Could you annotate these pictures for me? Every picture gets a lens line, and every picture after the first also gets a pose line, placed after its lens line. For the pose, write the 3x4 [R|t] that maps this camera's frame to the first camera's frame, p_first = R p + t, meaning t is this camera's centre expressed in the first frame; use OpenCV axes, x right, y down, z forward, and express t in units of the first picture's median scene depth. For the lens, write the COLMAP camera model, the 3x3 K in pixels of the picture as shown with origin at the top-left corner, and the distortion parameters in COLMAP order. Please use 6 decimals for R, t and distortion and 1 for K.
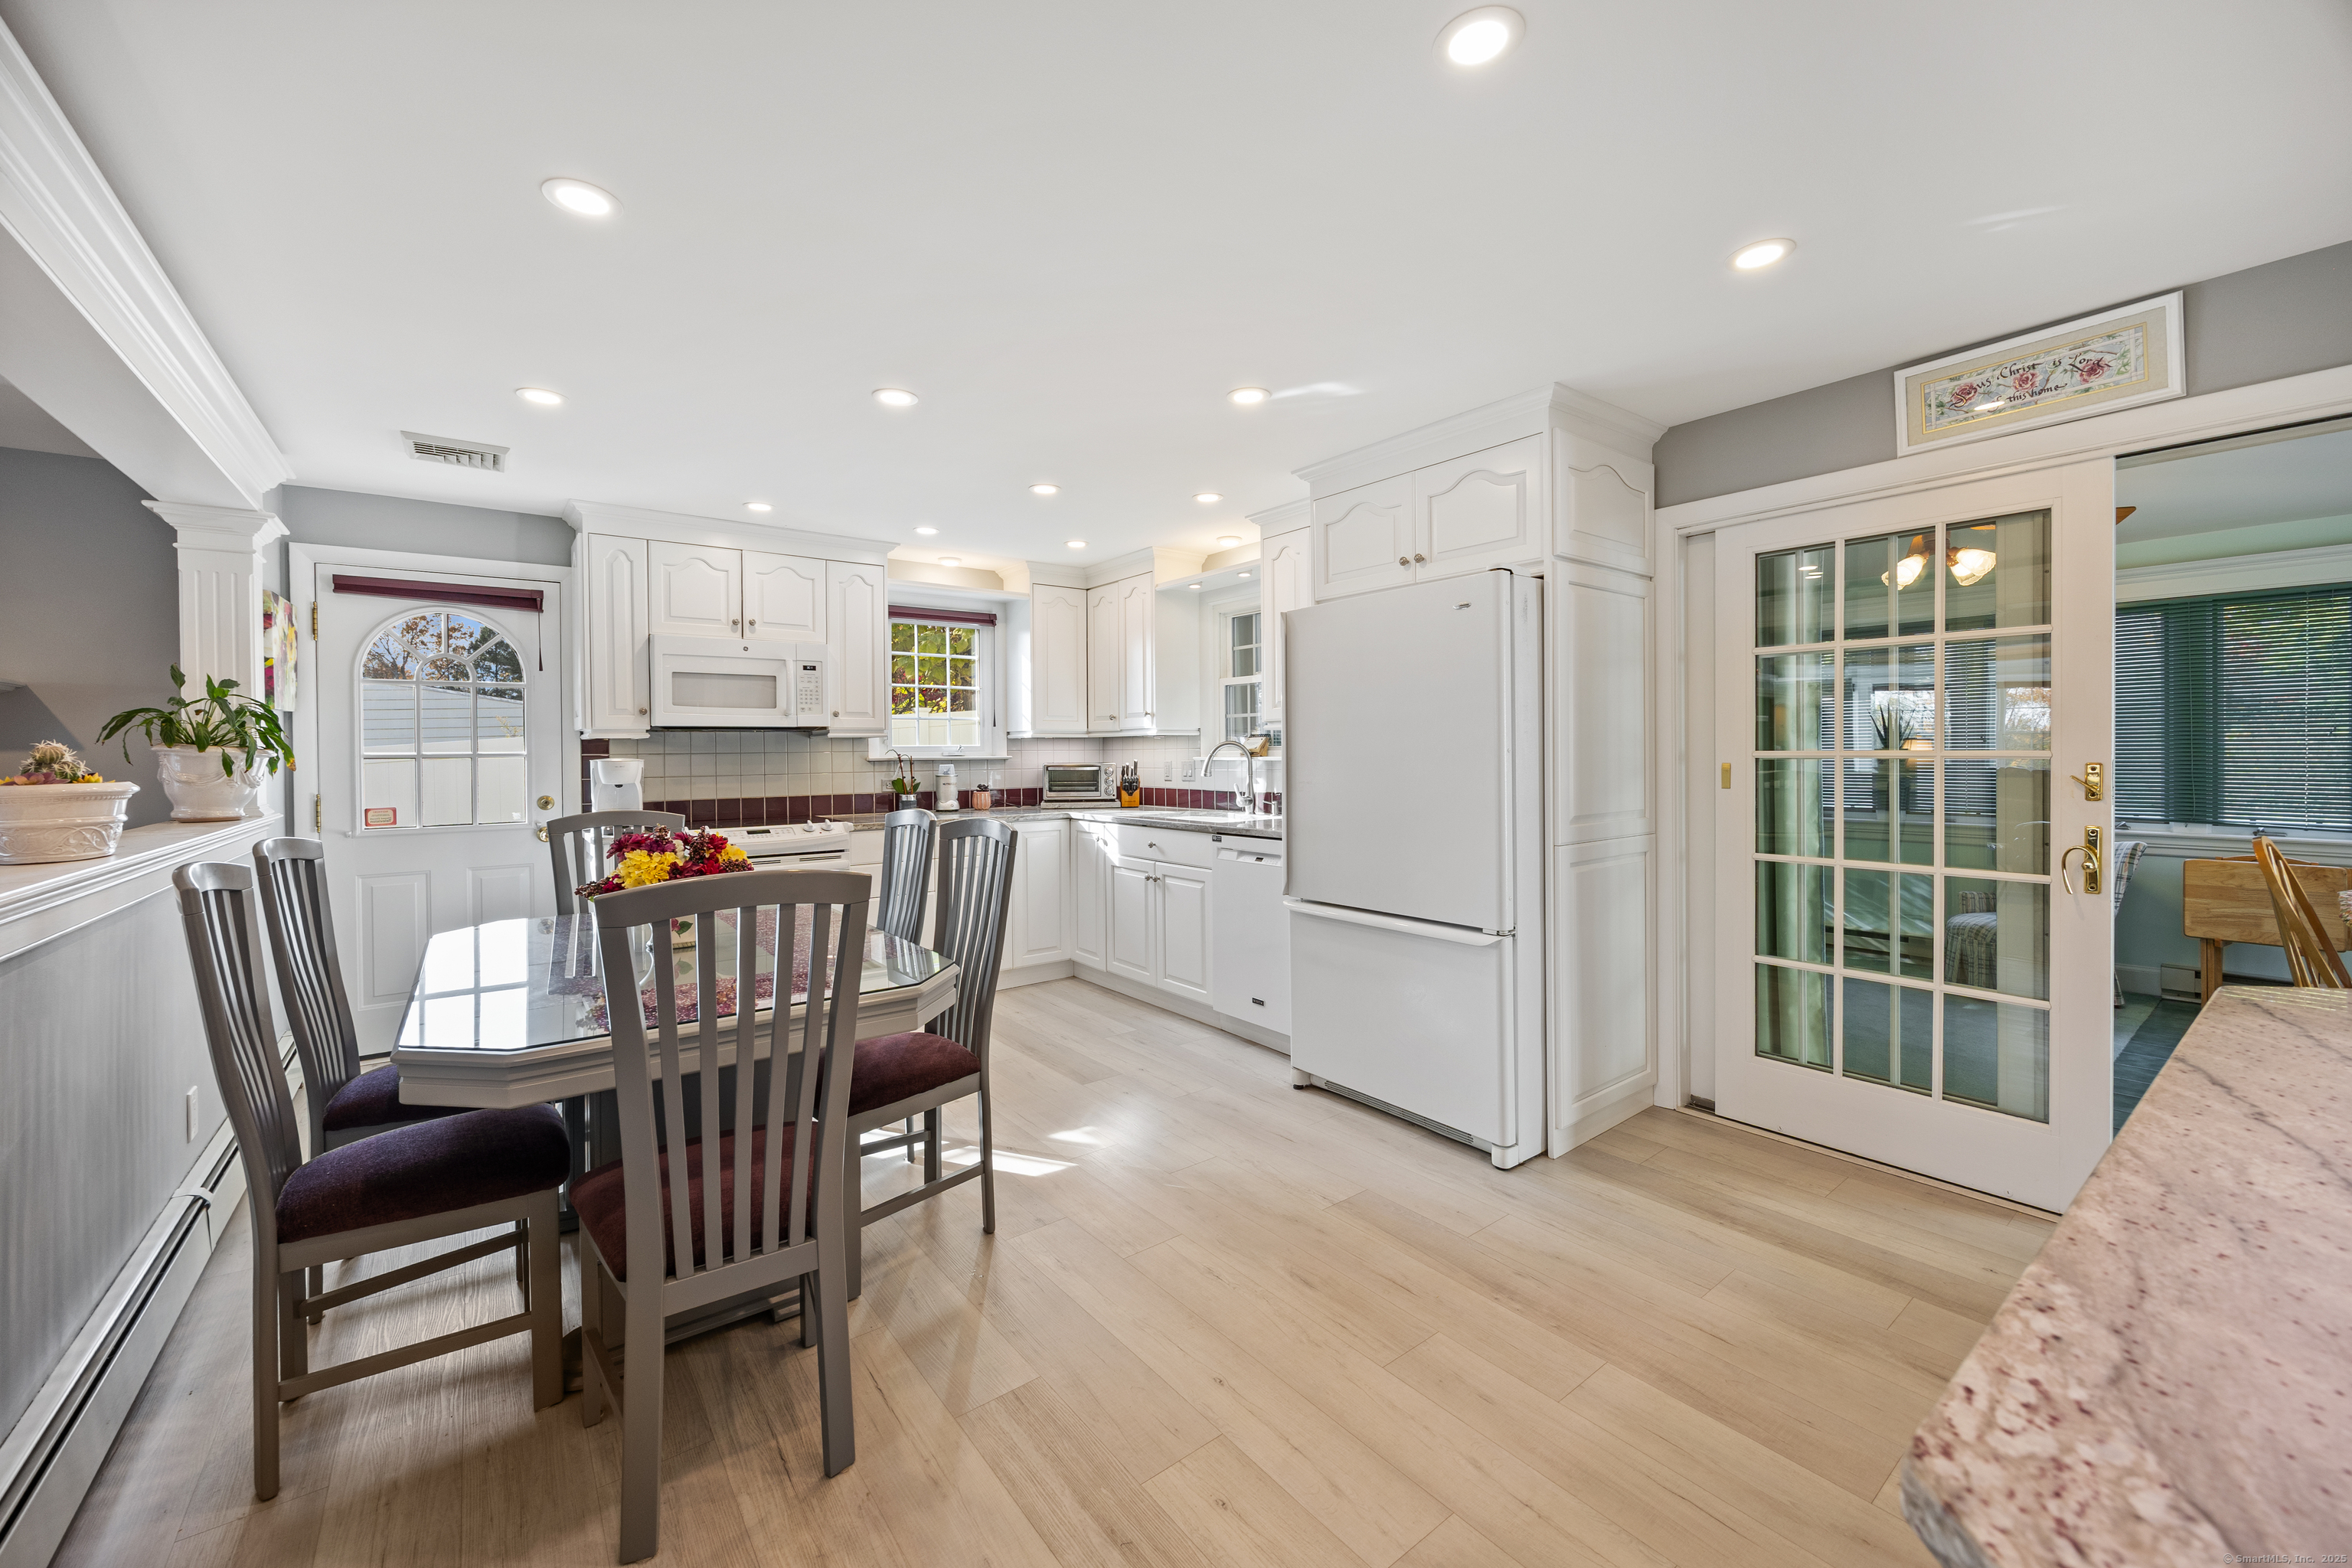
lens RADIAL K [[917.1, 0, 1180.9], [0, 917.1, 758.9], [0, 0, 1]] dist [-0.001325, -0.000131]
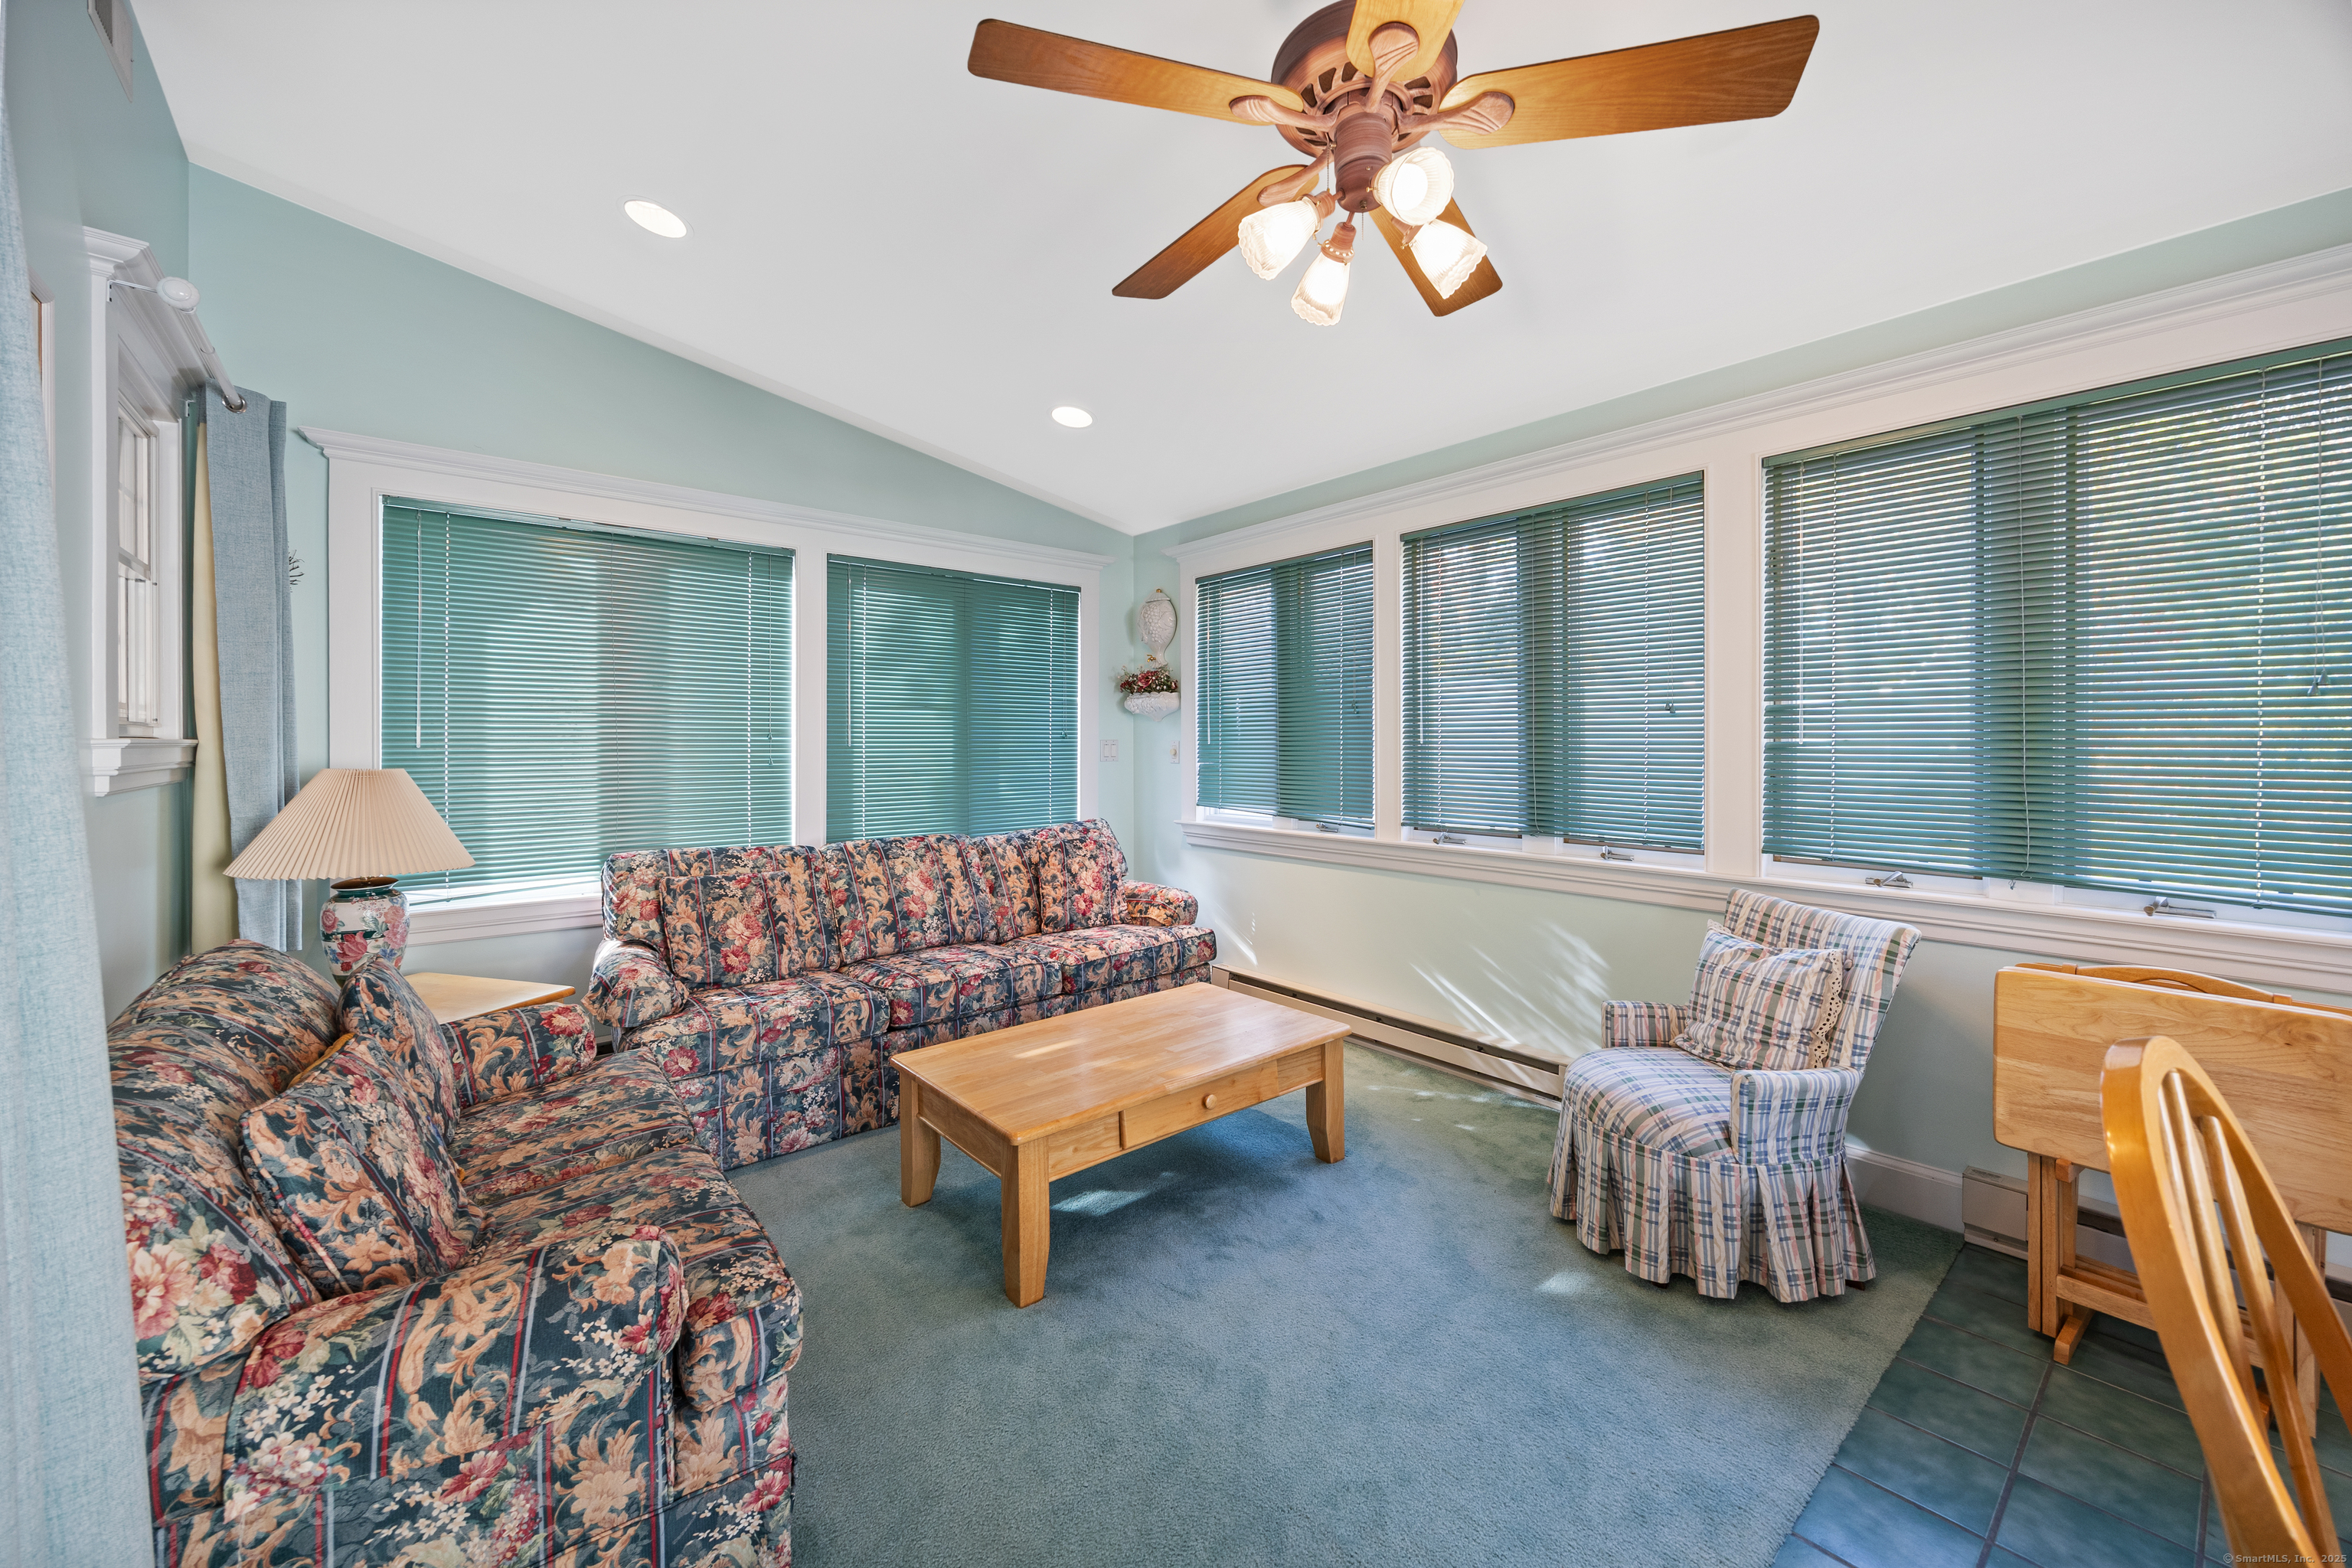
lens RADIAL K [[917.1, 0, 1166.2], [0, 917.1, 734.9], [0, 0, 1]] dist [-0.001325, -0.000131]
pose [[0.999256, 0.014137, 0.035884, 0.458067], [-0.013857, 0.999872, -0.008052, 0.001893], [-0.035993, 0.007549, 0.999324, 0.385046]]
